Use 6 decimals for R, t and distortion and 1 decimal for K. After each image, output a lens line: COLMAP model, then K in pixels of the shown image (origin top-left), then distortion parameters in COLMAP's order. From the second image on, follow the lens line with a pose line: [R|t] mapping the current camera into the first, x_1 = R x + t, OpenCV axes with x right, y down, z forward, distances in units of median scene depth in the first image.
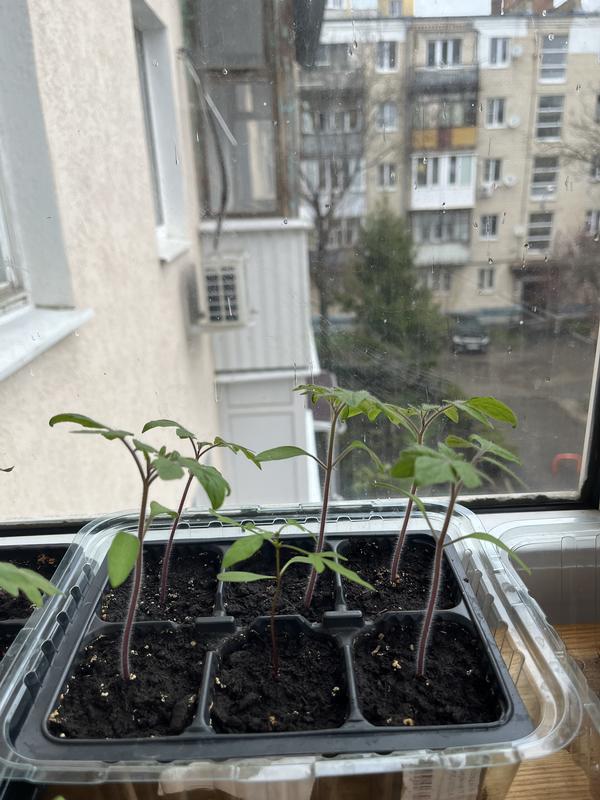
lens RADIAL K [[614.1, 0, 302.2], [0, 614.1, 400.6], [0, 0, 1]] dist [0.000213, 0.001716]
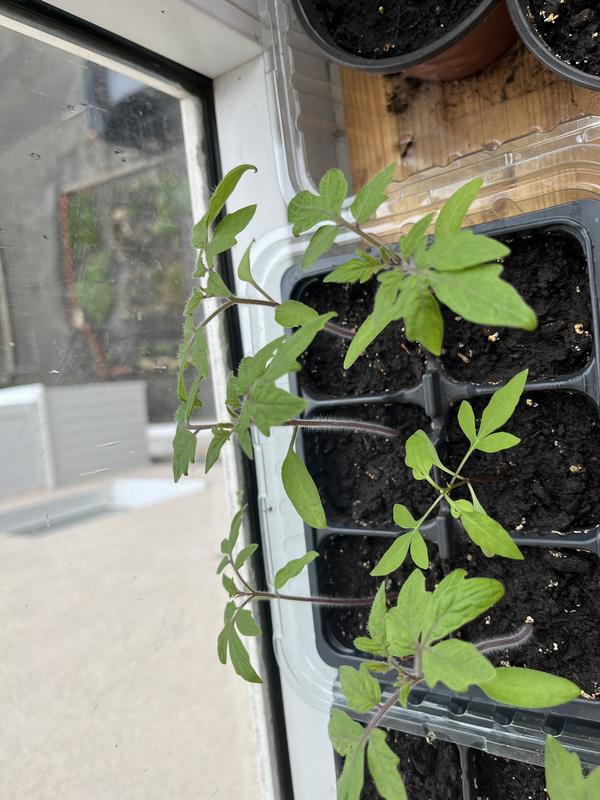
lens RADIAL K [[614.1, 0, 299.5], [0, 614.1, 400.5], [0, 0, 1]] dist [0.000213, 0.001716]
pose [[-0.088954, -0.995709, -0.025510, 0.110220], [0.808719, -0.087152, 0.581703, -0.345565], [-0.581430, 0.031114, 0.813001, 0.434909]]
